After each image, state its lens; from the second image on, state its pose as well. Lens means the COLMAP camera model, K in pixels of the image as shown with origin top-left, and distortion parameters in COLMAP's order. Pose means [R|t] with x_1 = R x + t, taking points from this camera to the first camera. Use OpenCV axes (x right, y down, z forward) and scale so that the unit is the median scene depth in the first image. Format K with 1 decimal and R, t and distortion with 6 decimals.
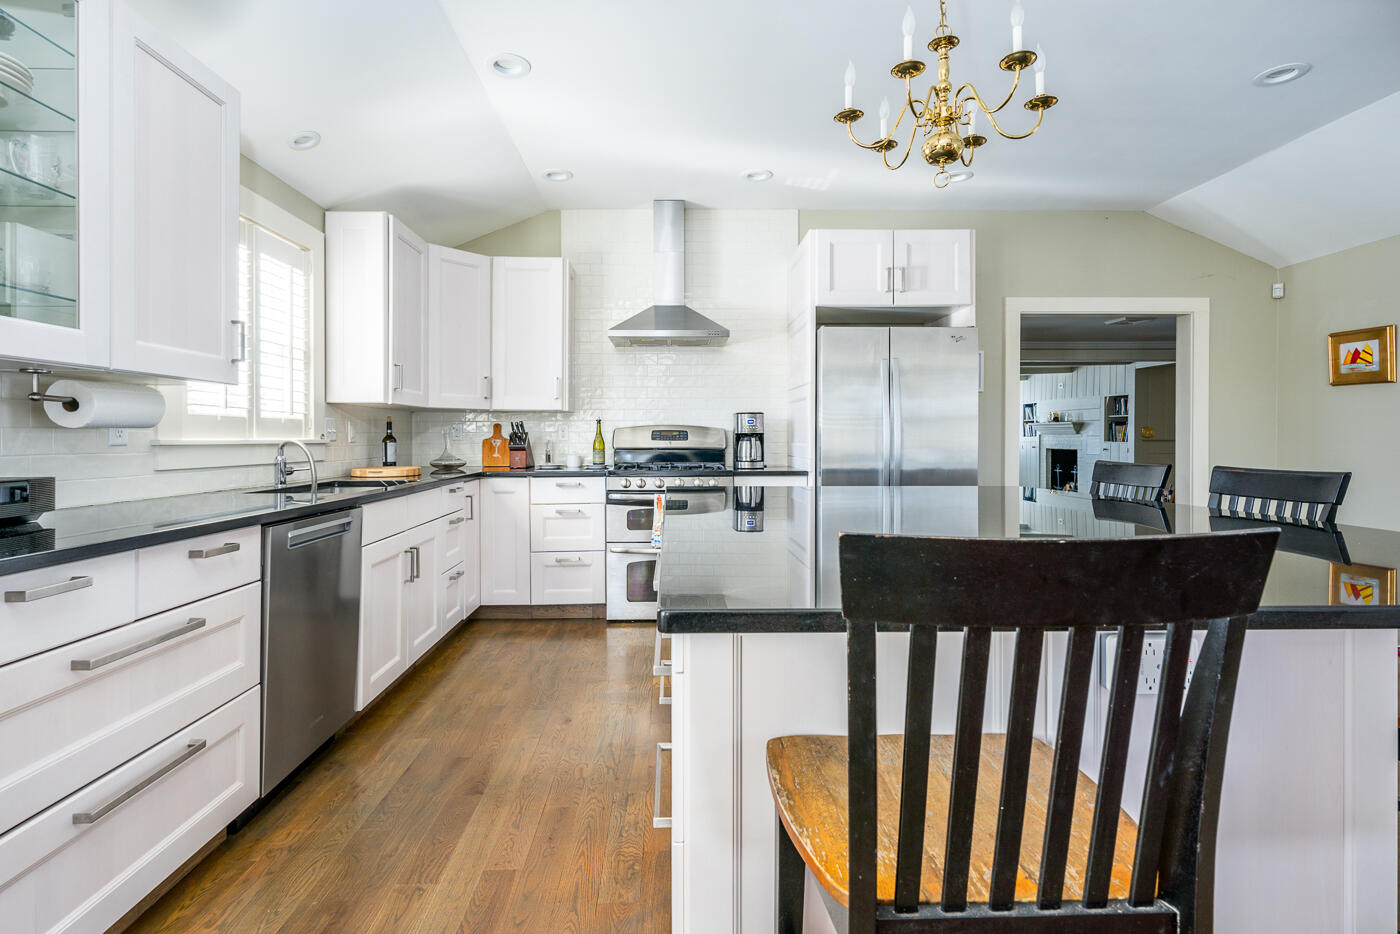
lens RADIAL K [[685.4, 0, 689.1], [0, 685.4, 436.8], [0, 0, 1]] dist [0.006289, -0.000324]
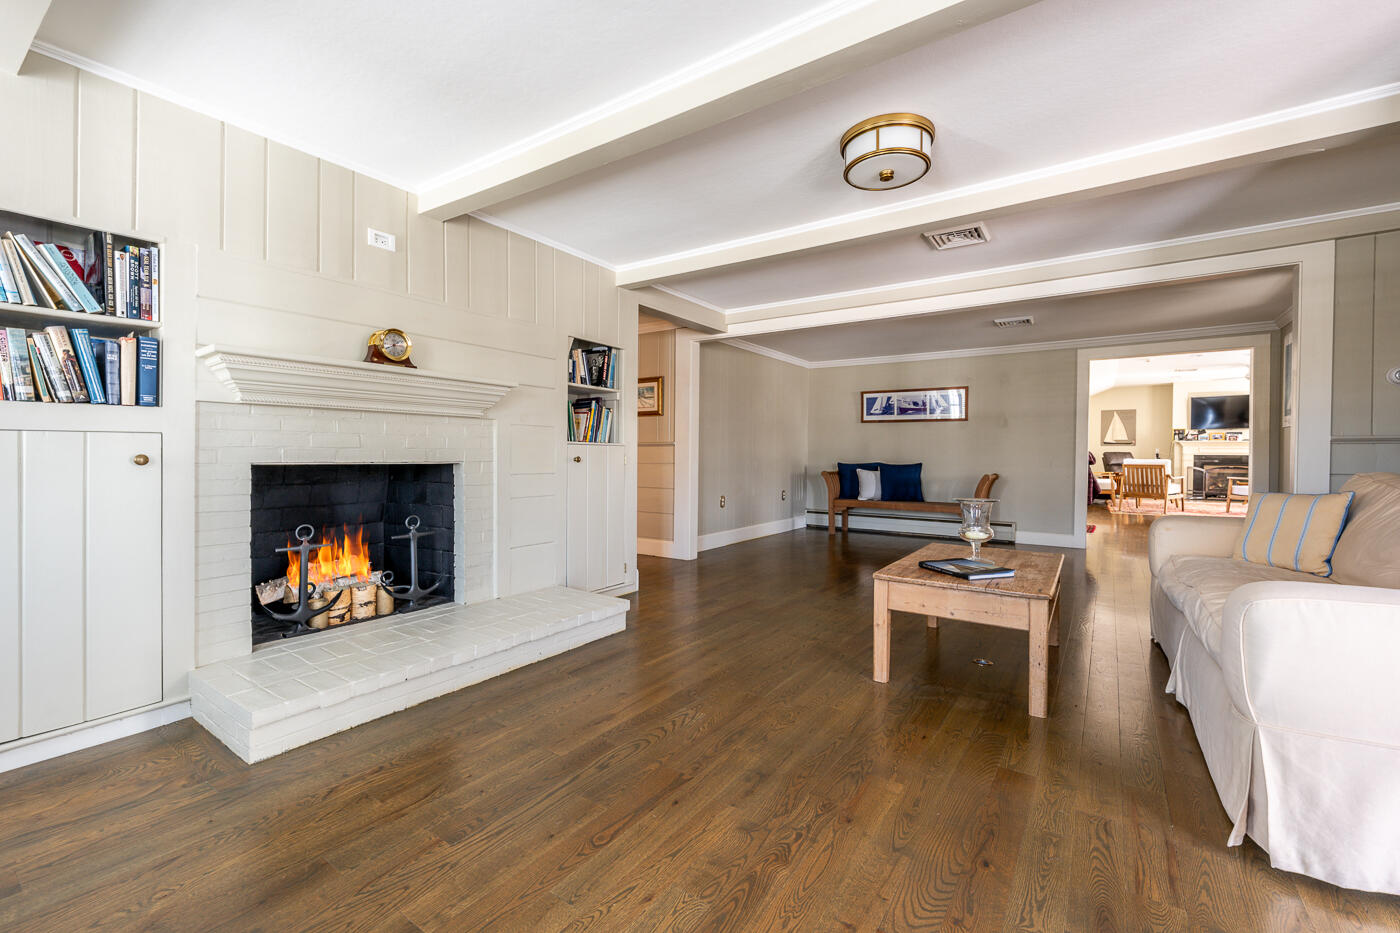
lens RADIAL K [[577.9, 0, 697.0], [0, 577.9, 463.5], [0, 0, 1]] dist [0.002787, -0.000089]
pose [[-0.802264, -0.008318, 0.596911, 0.723226], [-0.002887, 0.999945, 0.010053, 0.037304], [-0.596962, 0.006342, -0.802244, 2.732334]]
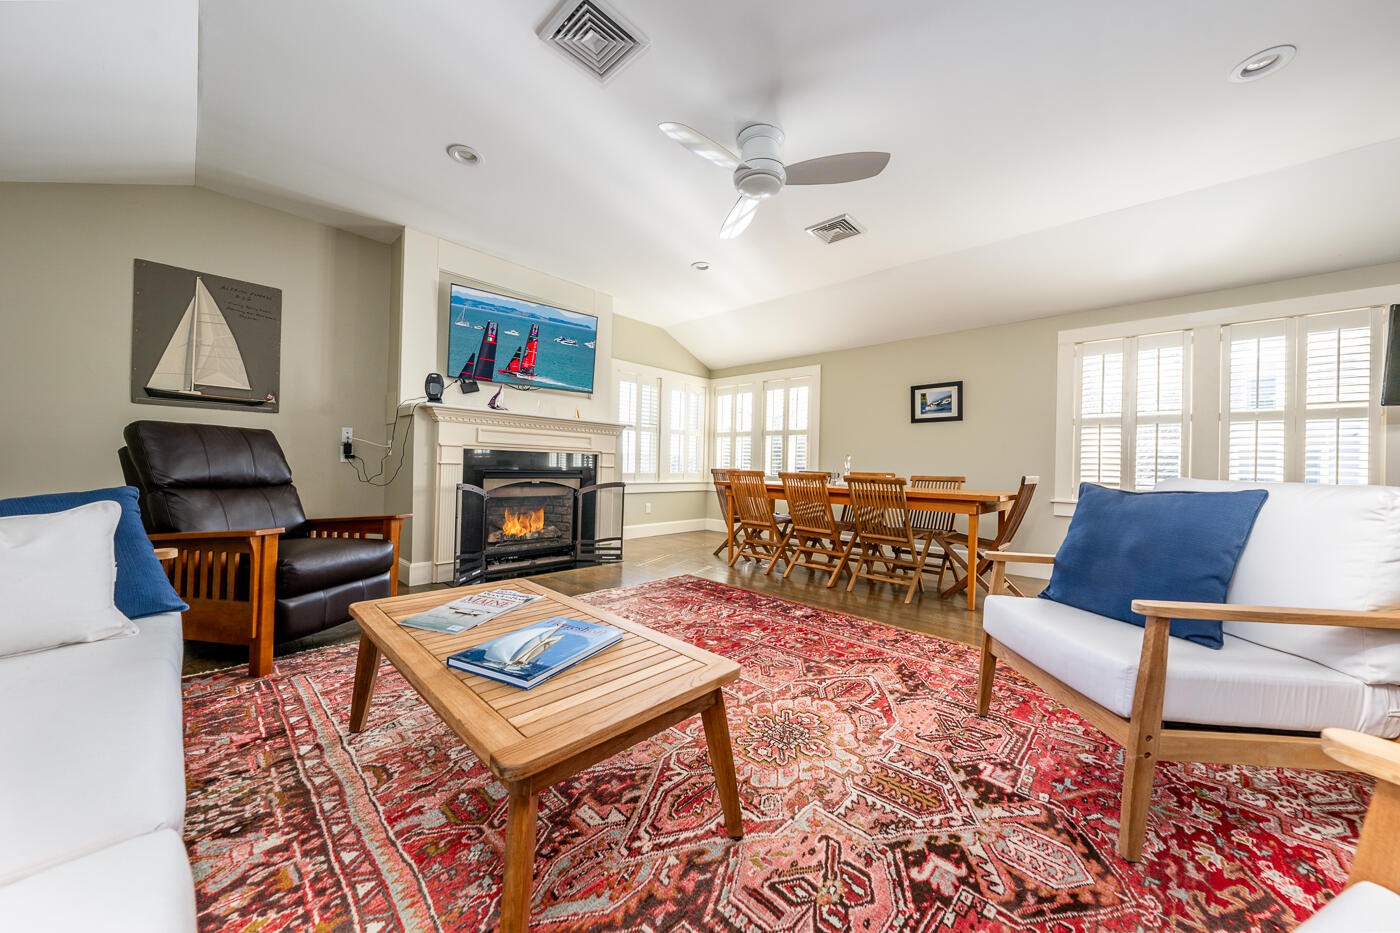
lens RADIAL K [[481.9, 0, 693.8], [0, 481.9, 465.1], [0, 0, 1]] dist [-0.003087, 0.000259]
pose [[-0.707919, -0.012976, -0.706174, 0.761768], [-0.019596, 0.999807, 0.001273, 0.035161], [0.706022, 0.014739, -0.708037, -0.211427]]
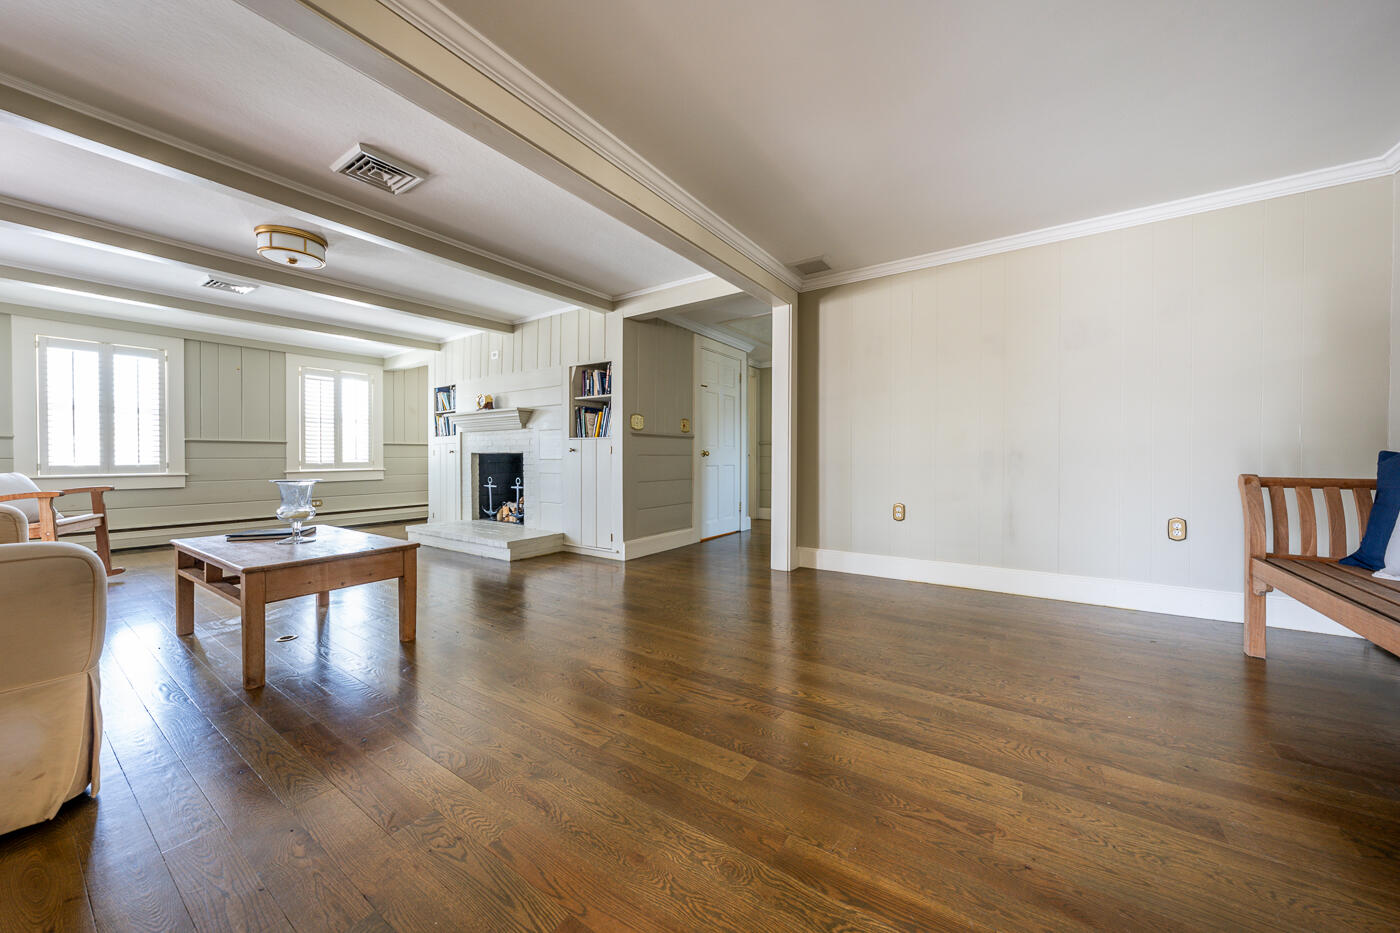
lens RADIAL K [[481.9, 0, 688.8], [0, 481.9, 461.4], [0, 0, 1]] dist [-0.003087, 0.000259]
pose [[0.579797, -0.012501, 0.814665, 0.679220], [0.003861, 0.999913, 0.012596, 0.051694], [-0.814752, -0.004157, 0.579795, 1.445571]]
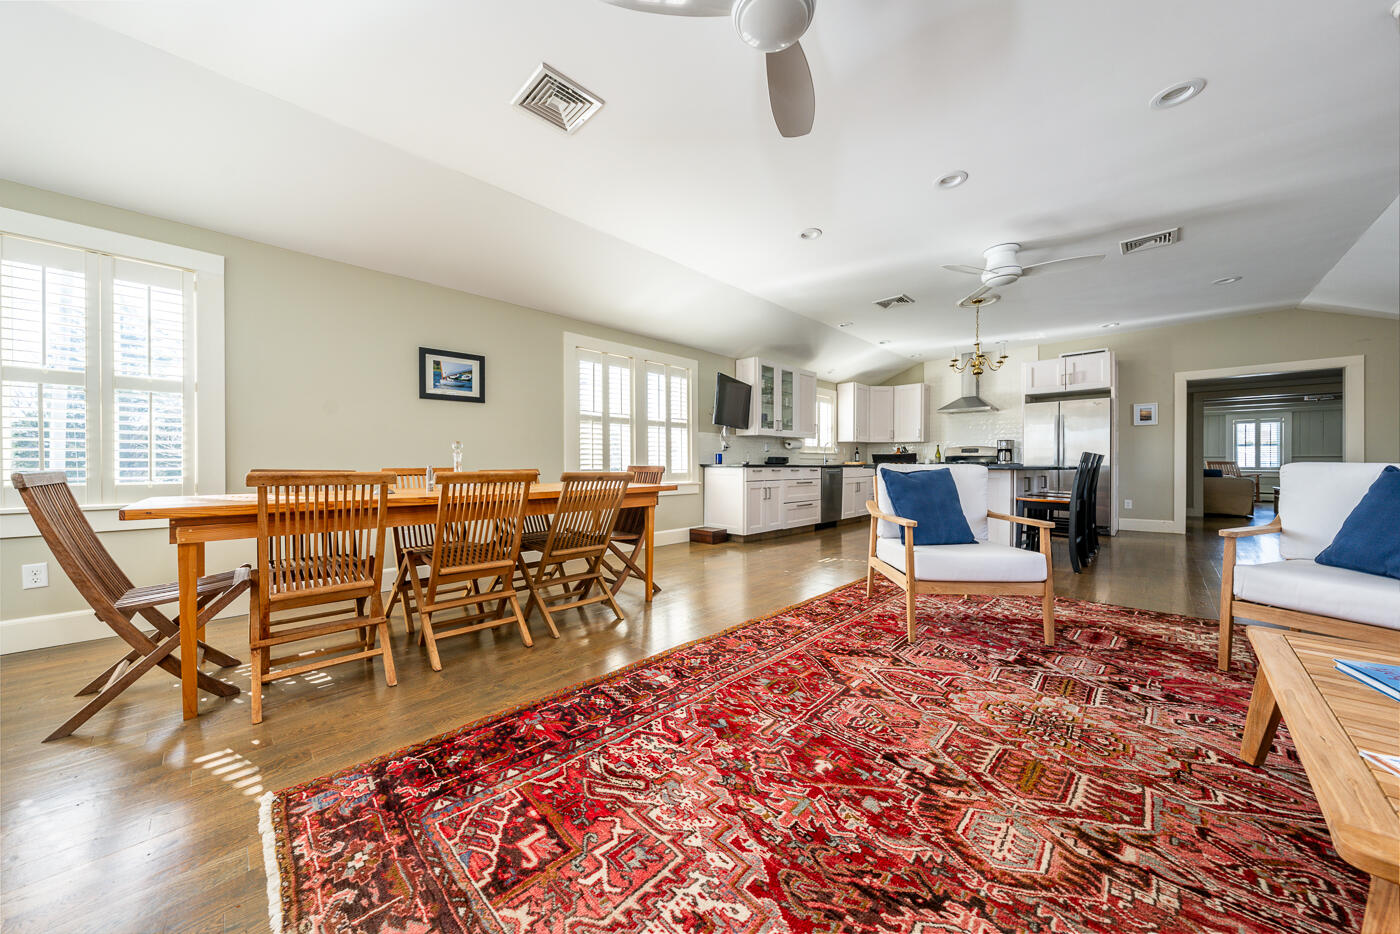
lens RADIAL K [[481.9, 0, 700.6], [0, 481.9, 461.2], [0, 0, 1]] dist [-0.003087, 0.000259]
pose [[0.701290, -0.002041, -0.712873, 0.525821], [0.001177, 0.999998, -0.001705, 0.036948], [0.712875, 0.000357, 0.701291, -0.867987]]
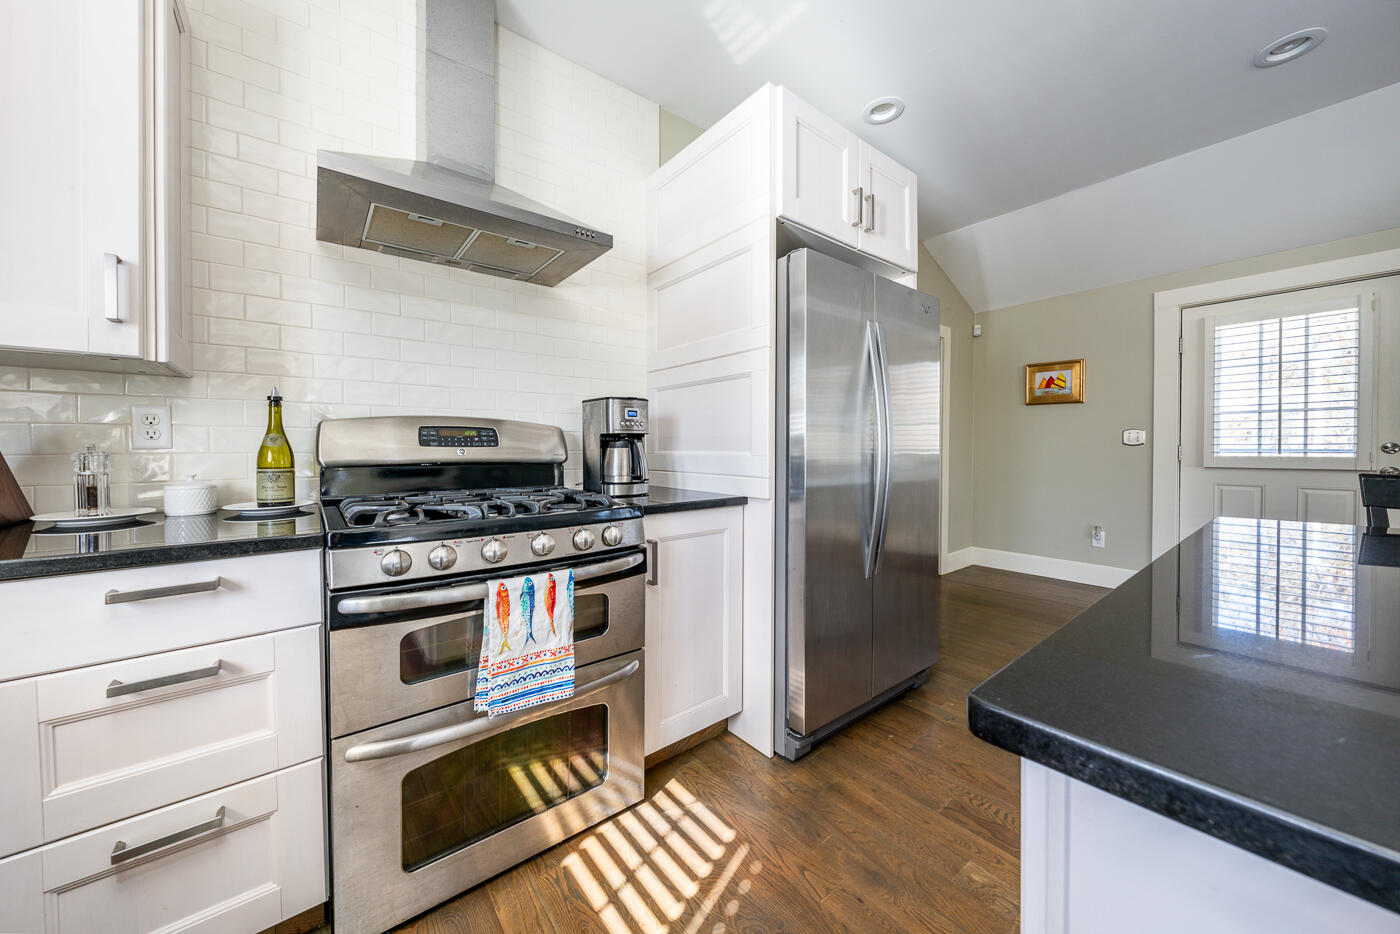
lens RADIAL K [[481.9, 0, 694.3], [0, 481.9, 454.3], [0, 0, 1]] dist [-0.003087, 0.000259]
pose [[0.799488, -0.007842, 0.600631, -0.108707], [-0.000751, 0.999901, 0.014054, 0.006081], [-0.600682, -0.011687, 0.799403, 0.640961]]
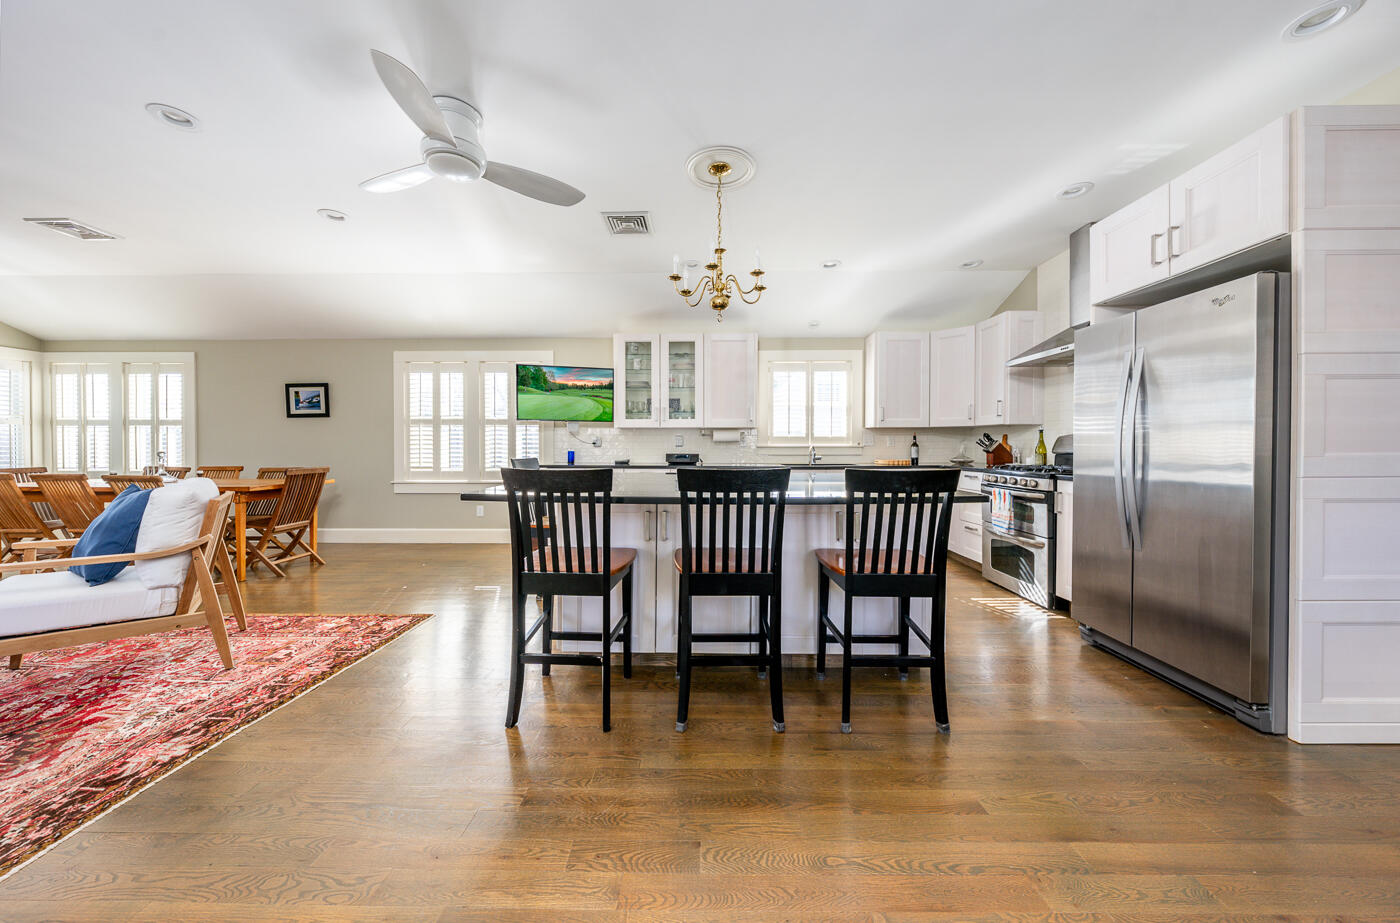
lens RADIAL K [[481.9, 0, 700.3], [0, 481.9, 448.6], [0, 0, 1]] dist [-0.003087, 0.000259]
pose [[-0.038497, 0.008424, -0.999223, 0.790169], [0.002558, 0.999962, 0.008332, 0.000513], [0.999255, -0.002235, -0.038517, 0.430916]]
